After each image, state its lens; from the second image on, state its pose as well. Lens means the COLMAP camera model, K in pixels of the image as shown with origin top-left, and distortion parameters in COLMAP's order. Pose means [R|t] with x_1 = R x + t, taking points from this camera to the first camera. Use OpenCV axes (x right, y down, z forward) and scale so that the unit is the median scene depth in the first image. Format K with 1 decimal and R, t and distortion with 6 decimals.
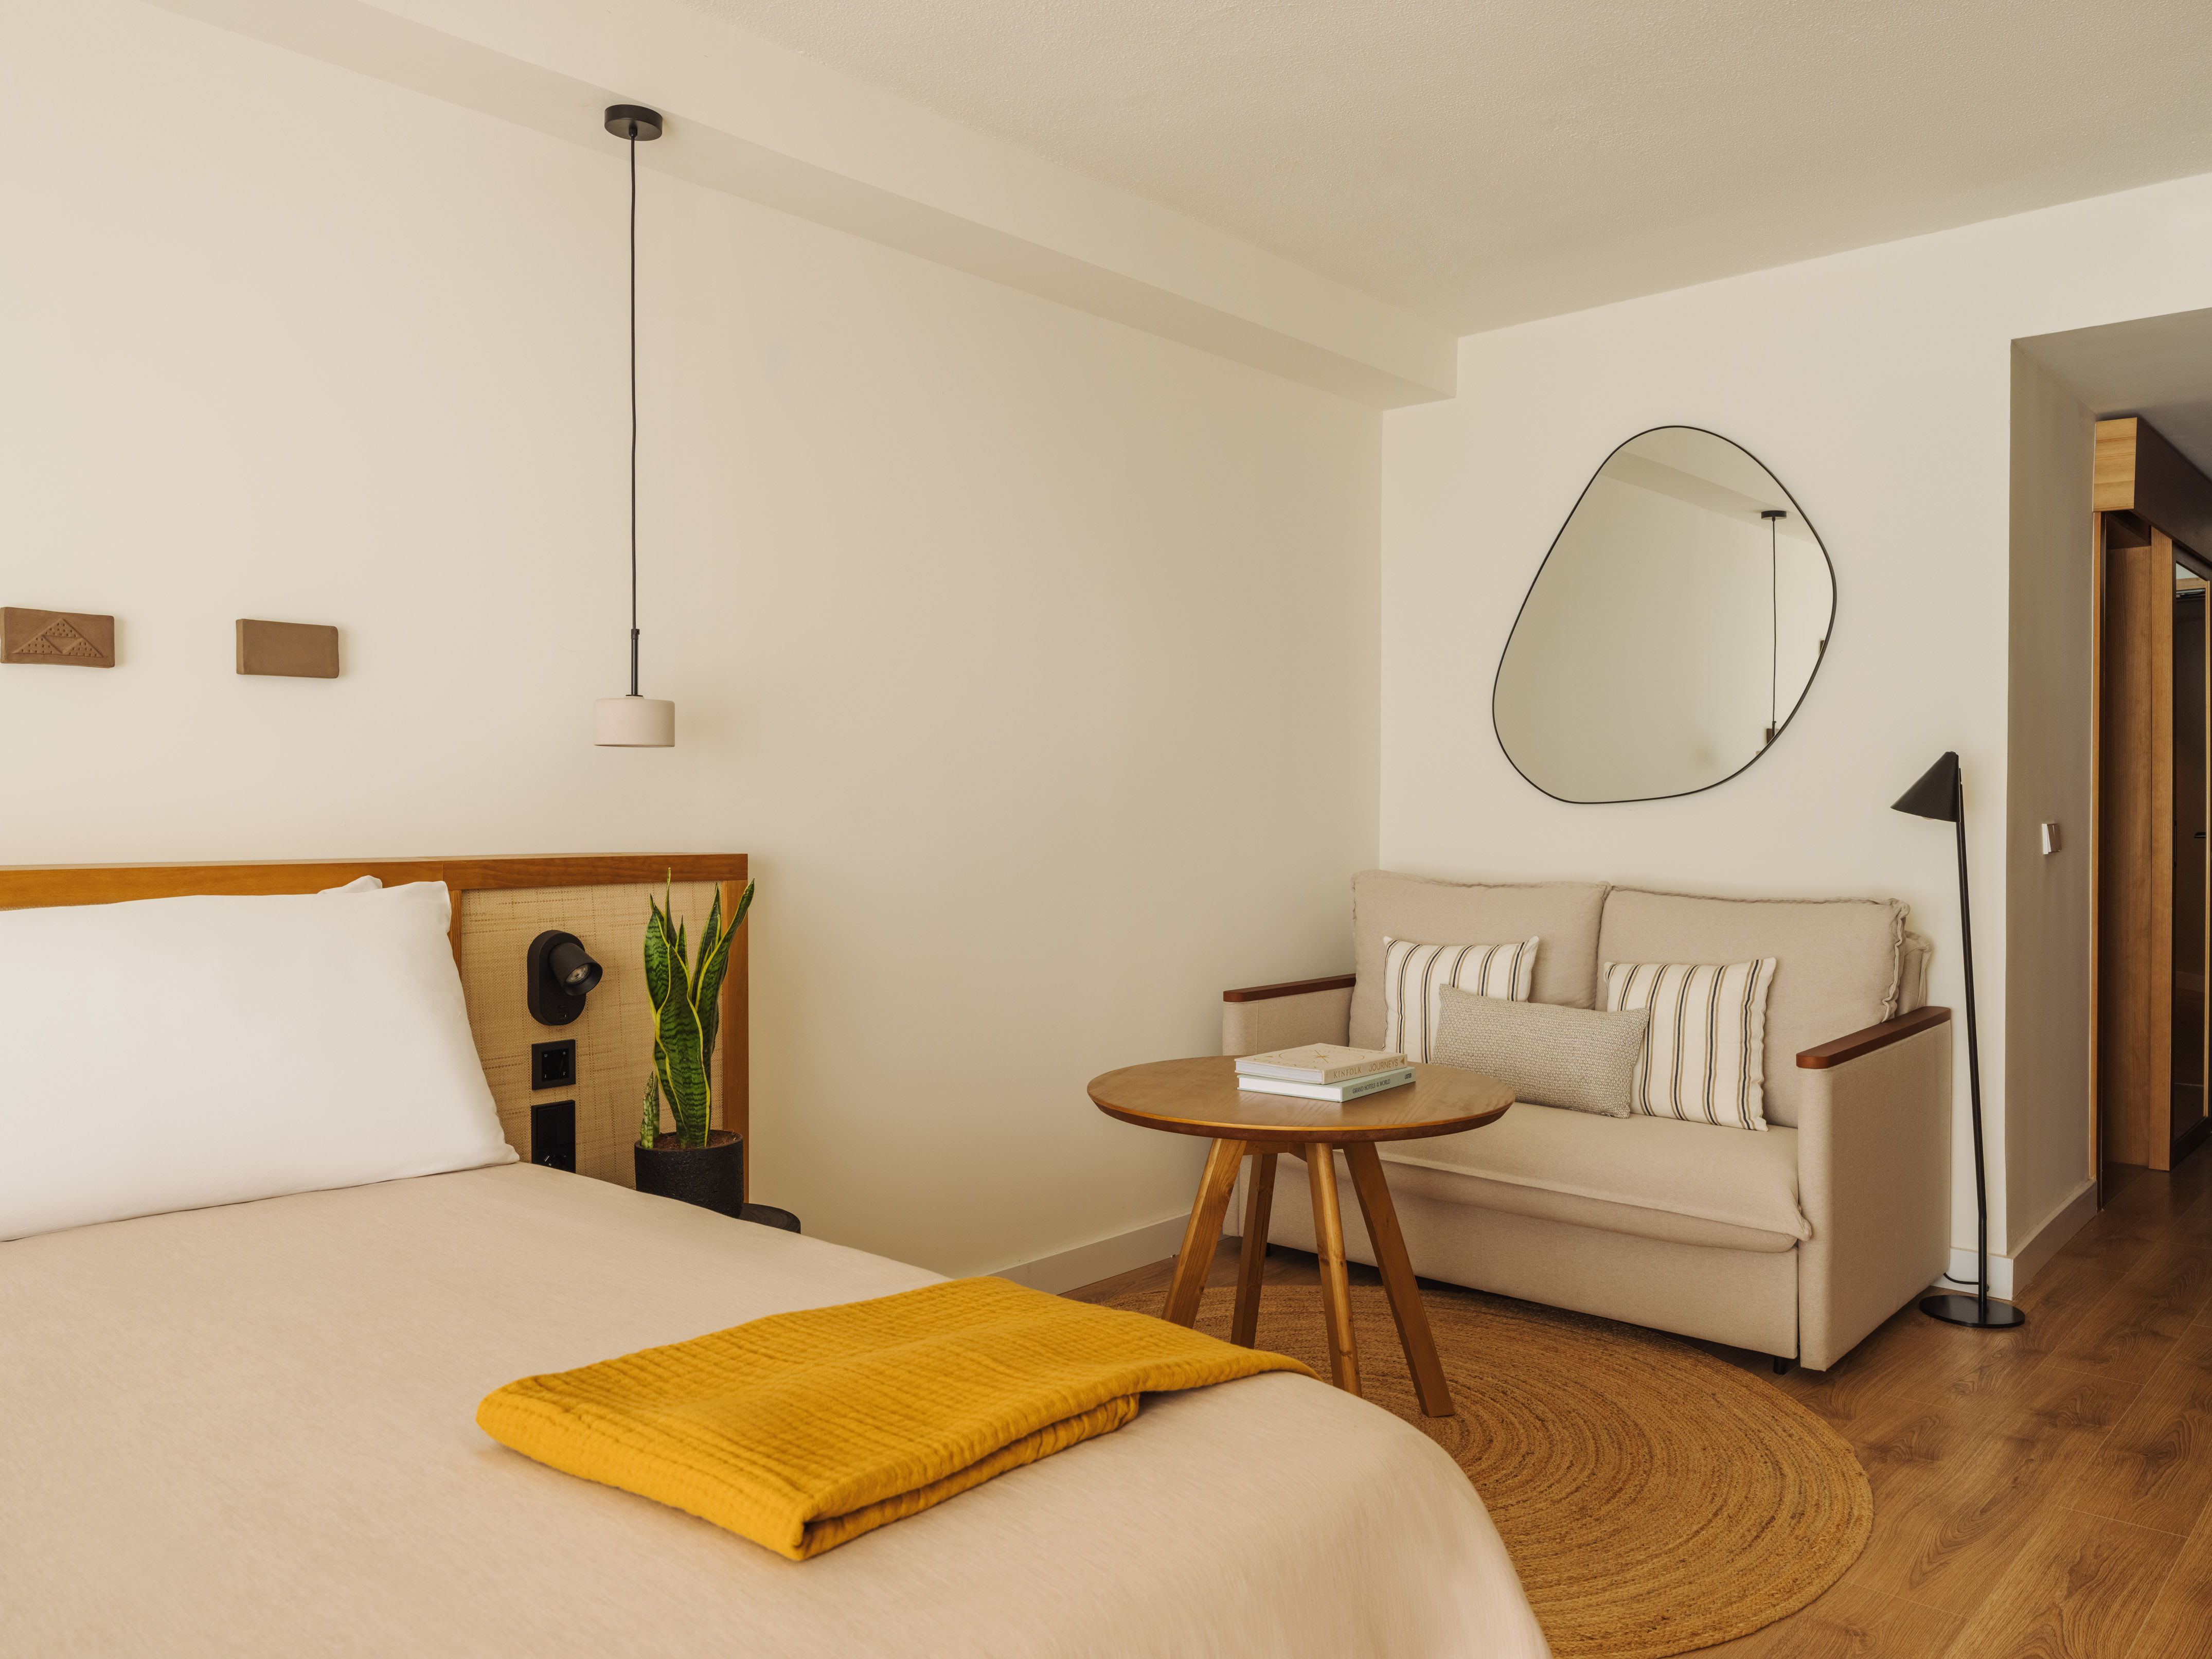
lens RADIAL K [[1648.1, 0, 1108.4], [0, 1648.1, 845.0], [0, 0, 1]] dist [0.006821, -0.013120]
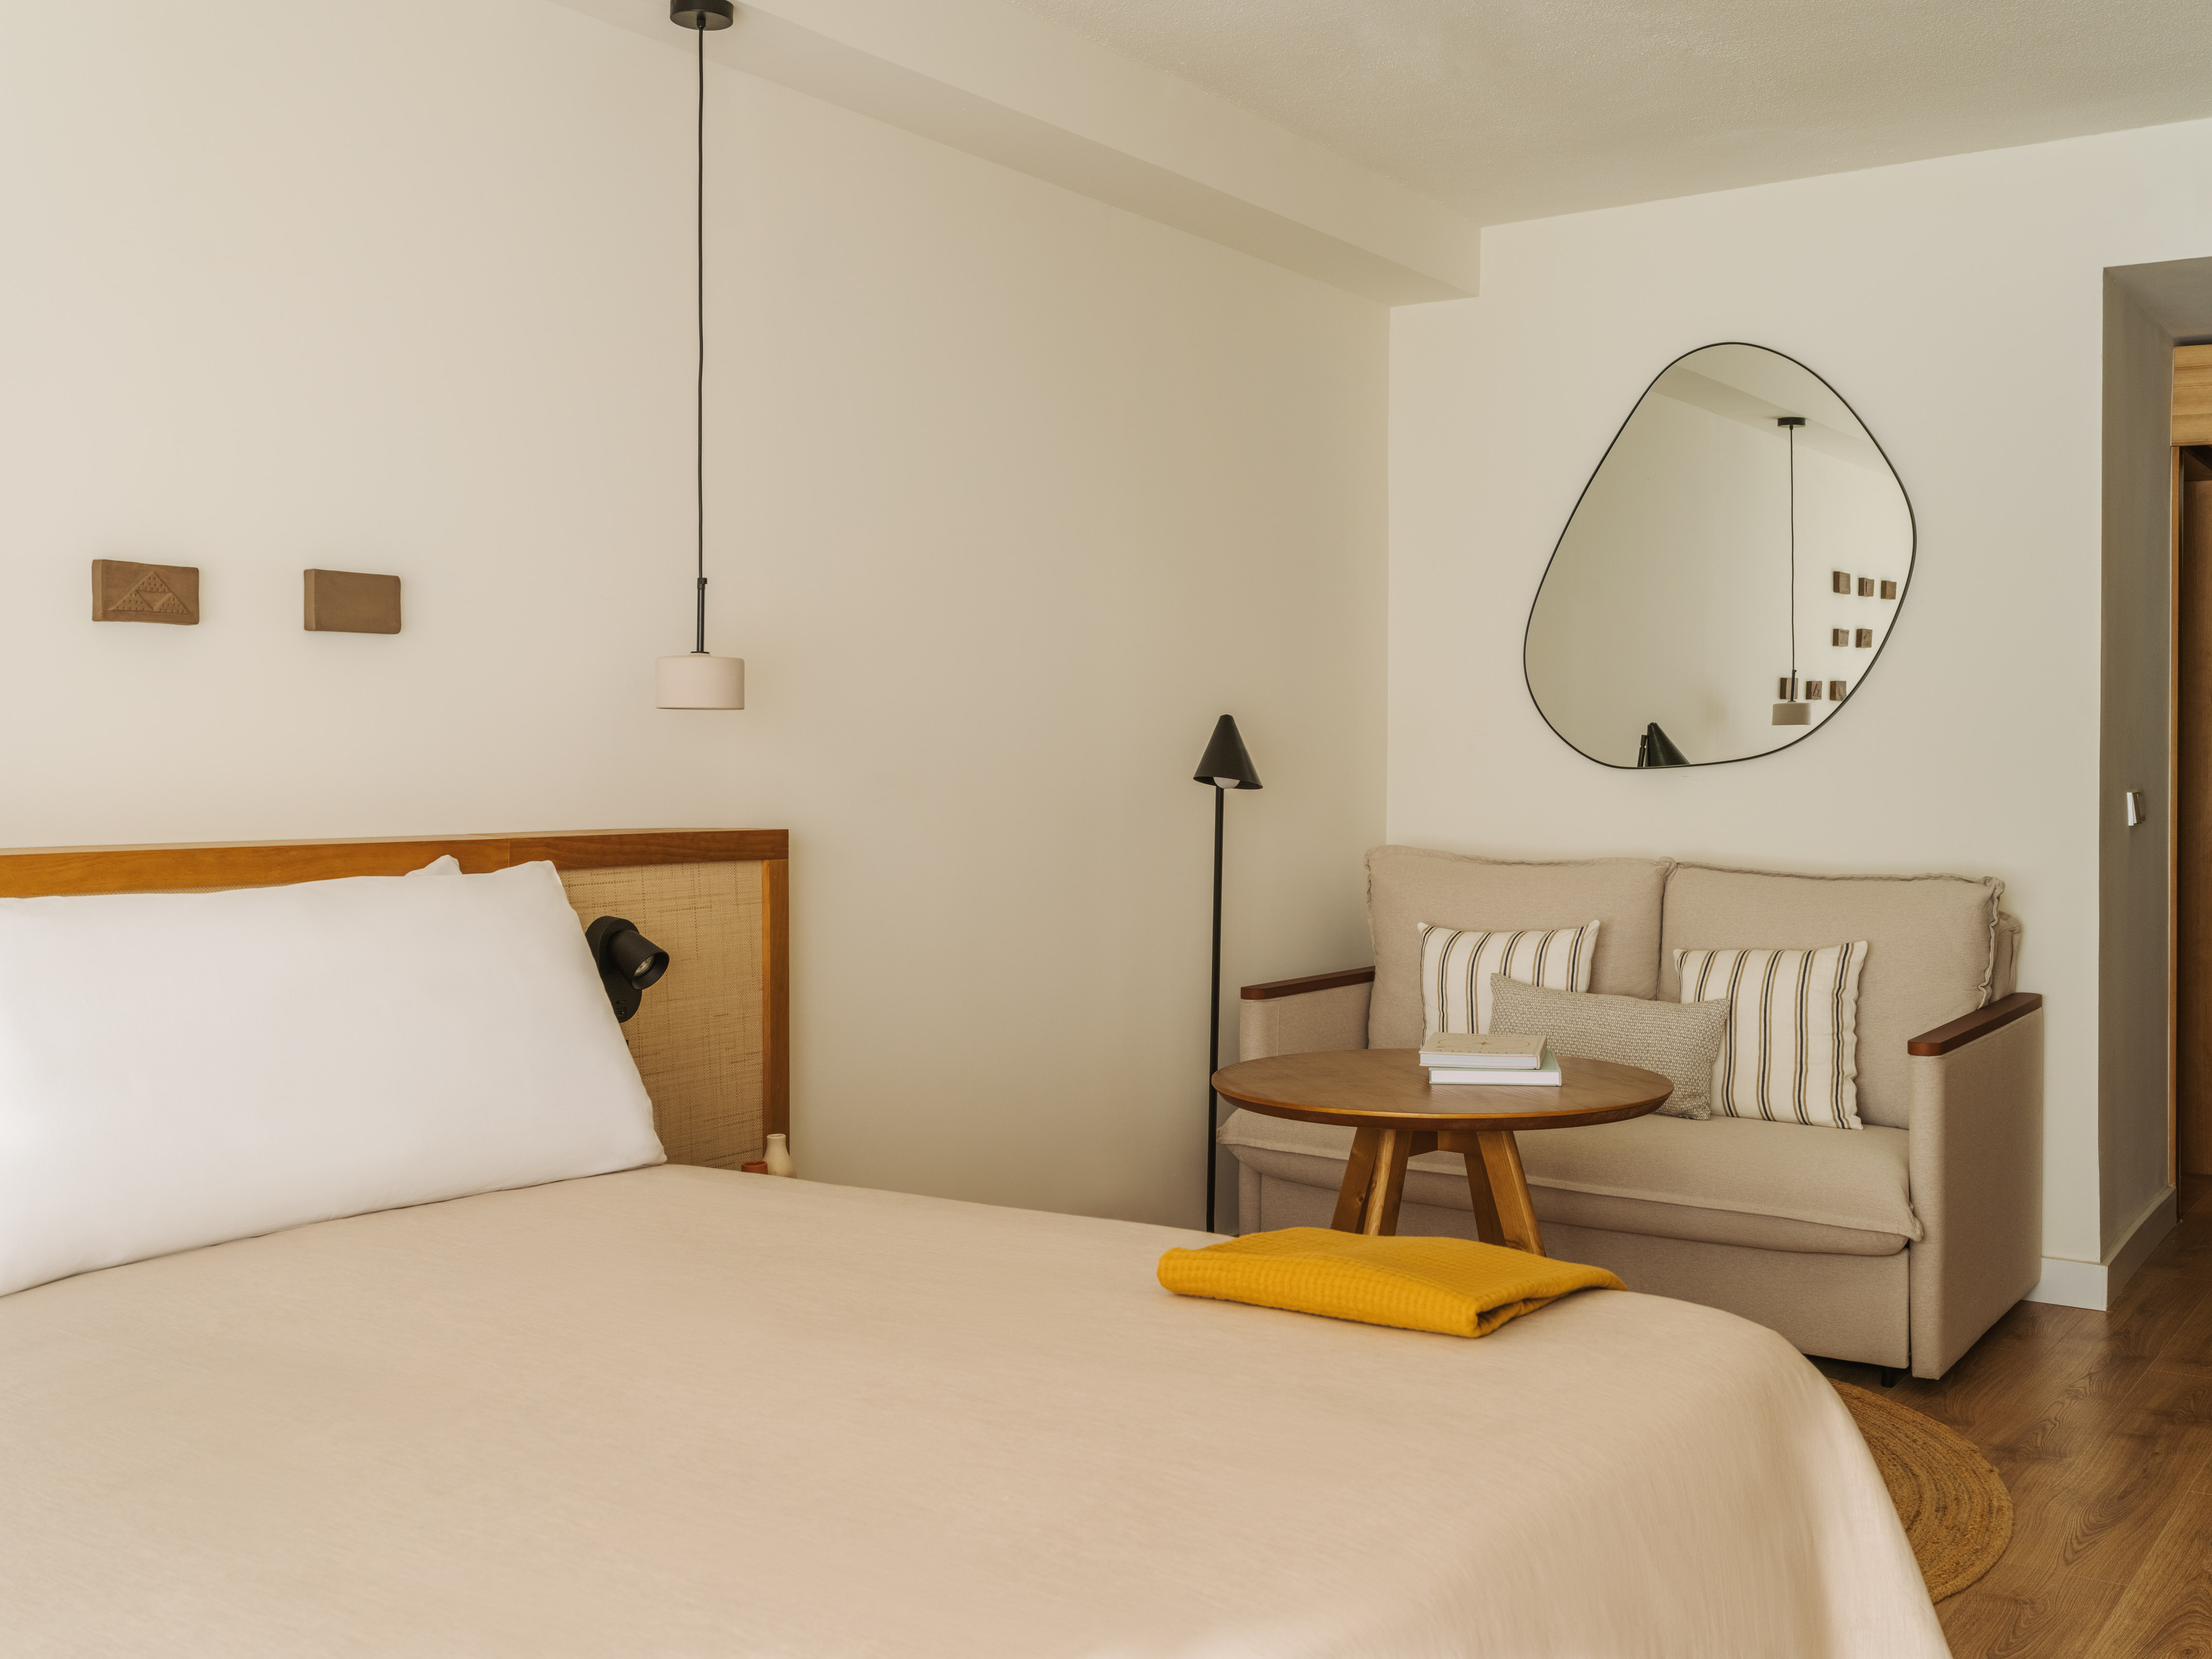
lens RADIAL K [[2274.2, 0, 1103.1], [0, 2274.2, 807.7], [0, 0, 1]] dist [0.003802, 0.000000]
pose [[0.991064, -0.000422, 0.133388, -0.203910], [0.000553, 0.999999, -0.000947, -0.004720], [-0.133388, 0.001012, 0.991063, -0.214286]]
